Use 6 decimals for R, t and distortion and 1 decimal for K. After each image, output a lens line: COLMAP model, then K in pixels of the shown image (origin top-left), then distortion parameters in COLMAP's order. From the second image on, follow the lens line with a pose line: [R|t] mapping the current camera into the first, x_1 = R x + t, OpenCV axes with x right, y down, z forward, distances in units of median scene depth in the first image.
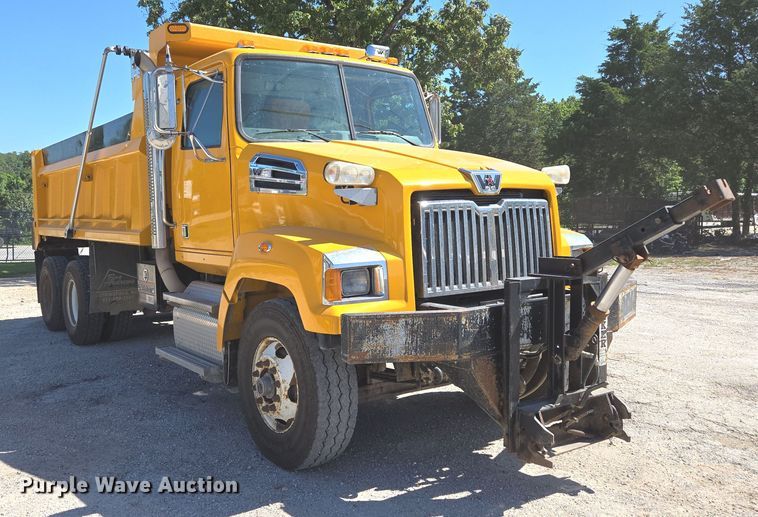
lens RADIAL K [[675.1, 0, 335.5], [0, 675.1, 241.8], [0, 0, 1]] dist [0.071470, -0.066552]
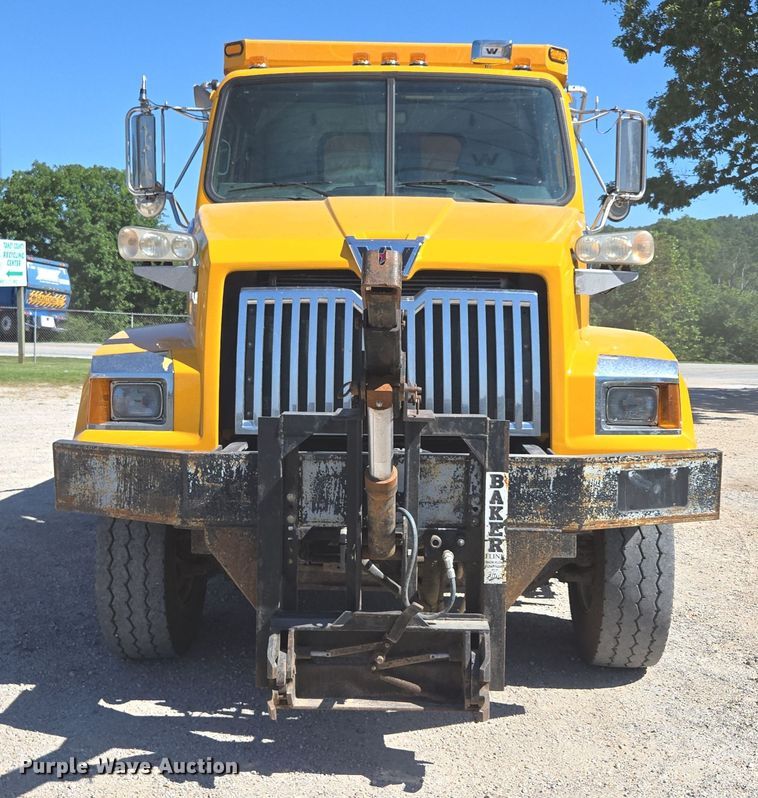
lens RADIAL K [[1048.8, 0, 398.1], [0, 1048.8, 365.8], [0, 0, 1]] dist [0.020440, 0.001736]
pose [[0.835176, 0.058507, -0.546862, 0.755729], [-0.055949, 0.998205, 0.021349, -0.012588], [0.547130, 0.012766, 0.836951, 0.215009]]
